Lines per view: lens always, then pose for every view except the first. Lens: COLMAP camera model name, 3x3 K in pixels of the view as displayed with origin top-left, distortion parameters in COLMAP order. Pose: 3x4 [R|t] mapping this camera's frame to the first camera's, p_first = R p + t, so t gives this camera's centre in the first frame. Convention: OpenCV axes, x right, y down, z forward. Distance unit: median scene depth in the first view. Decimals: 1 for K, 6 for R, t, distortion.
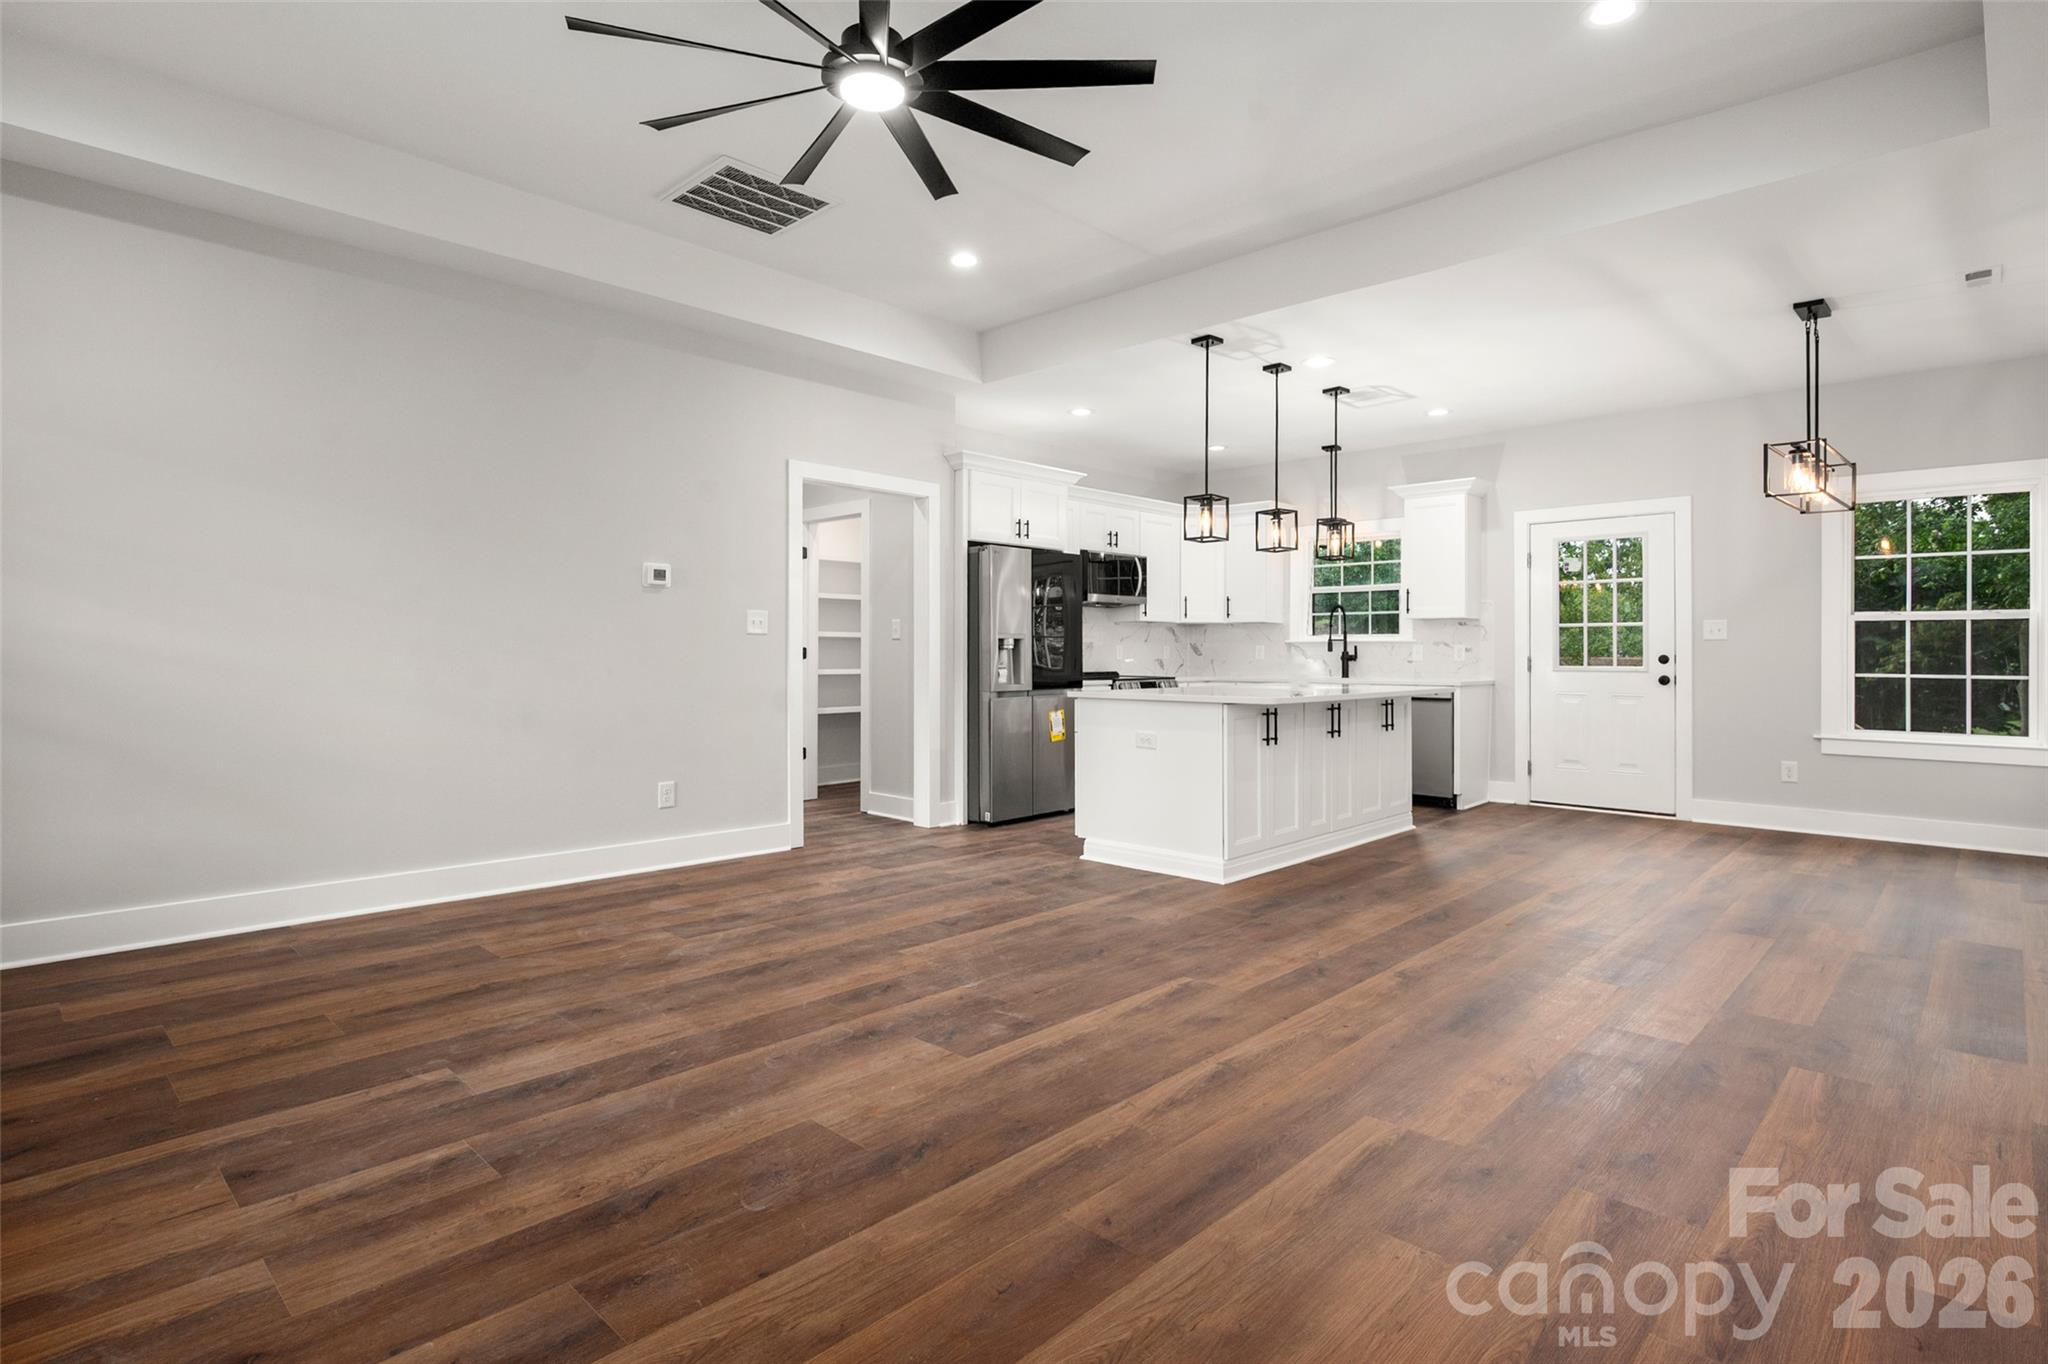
lens RADIAL K [[1028.6, 0, 1021.1], [0, 1028.6, 646.7], [0, 0, 1]] dist [-0.001771, 0.000135]
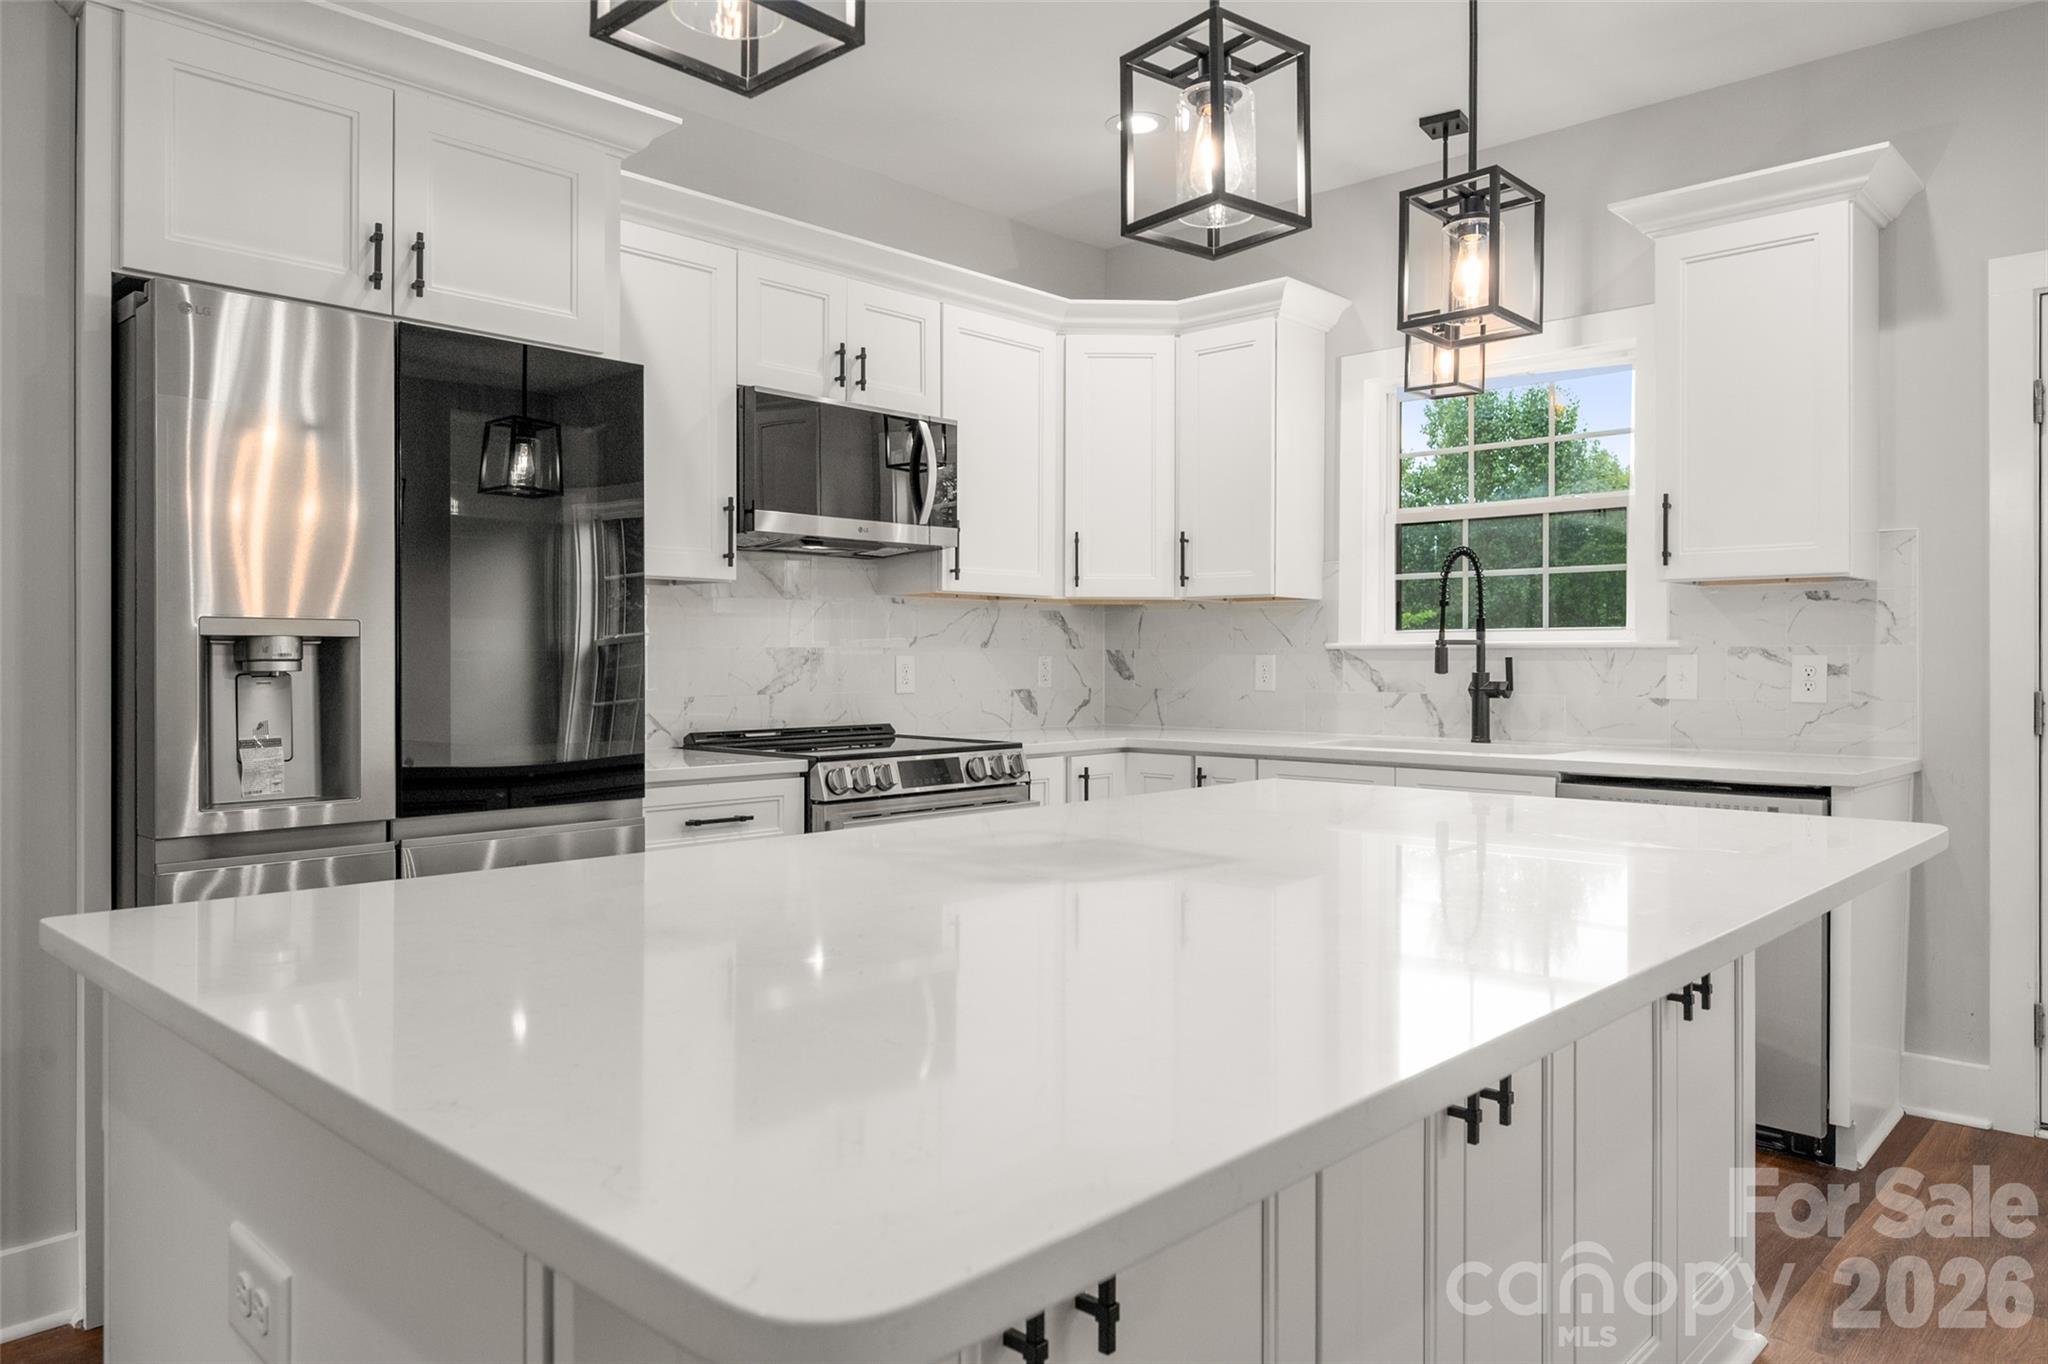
lens RADIAL K [[1361.7, 0, 1032.5], [0, 1361.7, 658.0], [0, 0, 1]] dist [-0.005261, -0.001863]
pose [[0.999959, -0.000271, 0.009061, 0.347609], [0.000239, 0.999994, 0.003444, -0.005883], [-0.009062, -0.003442, 0.999953, 1.194498]]
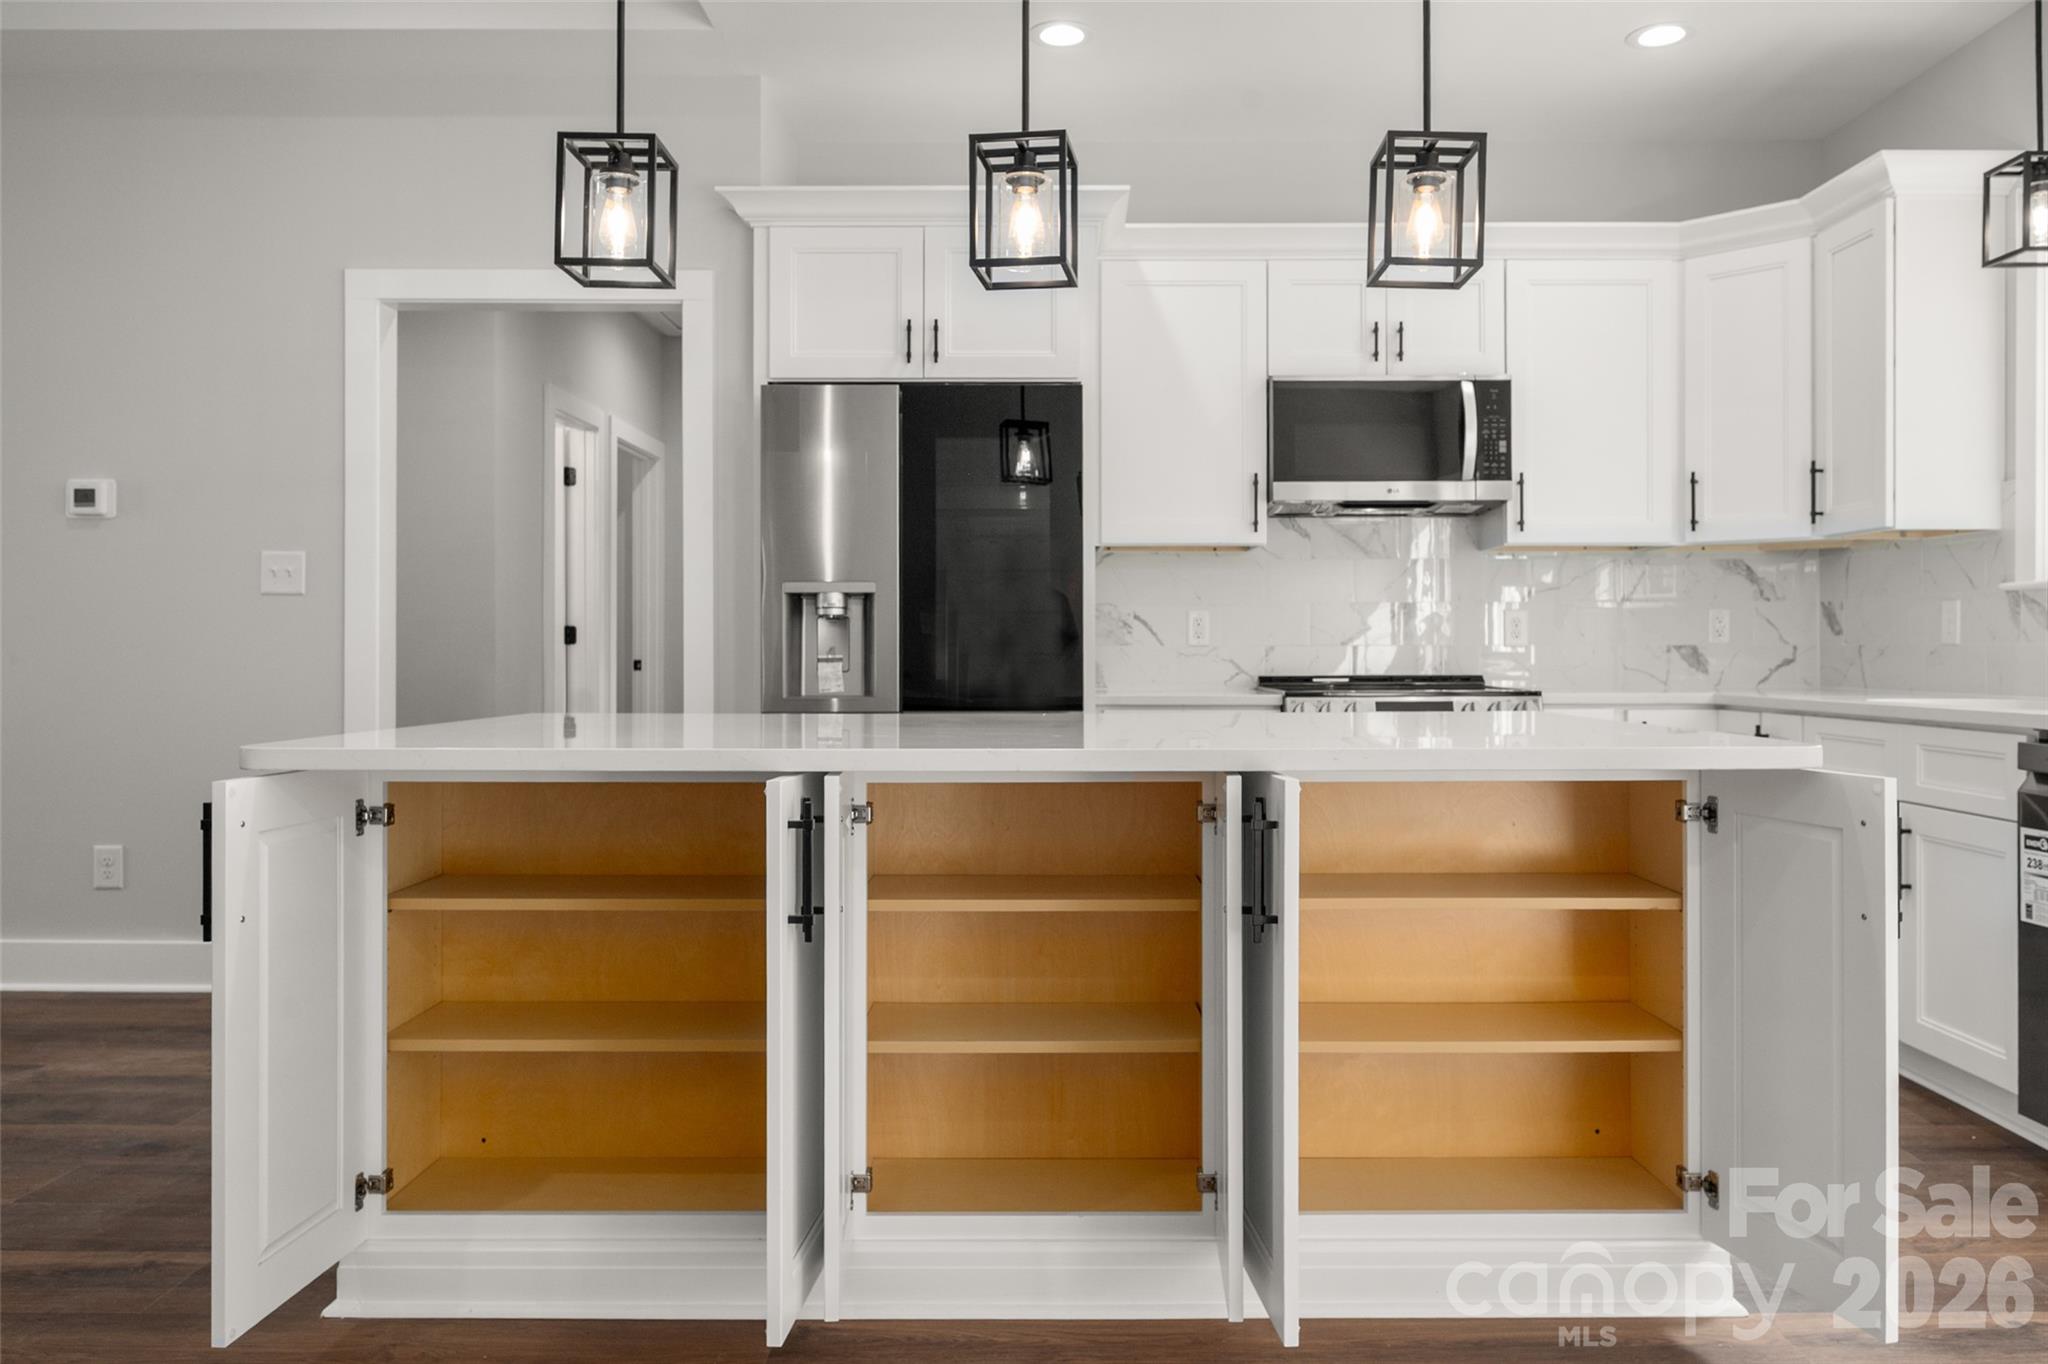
lens RADIAL K [[1488.5, 0, 1029.1], [0, 1488.5, 650.6], [0, 0, 1]] dist [-0.003472, -0.003112]
pose [[0.688997, -0.002228, -0.724761, 0.953981], [0.005596, 0.999982, 0.002245, 0.029857], [0.724742, -0.005603, 0.688997, 1.167023]]
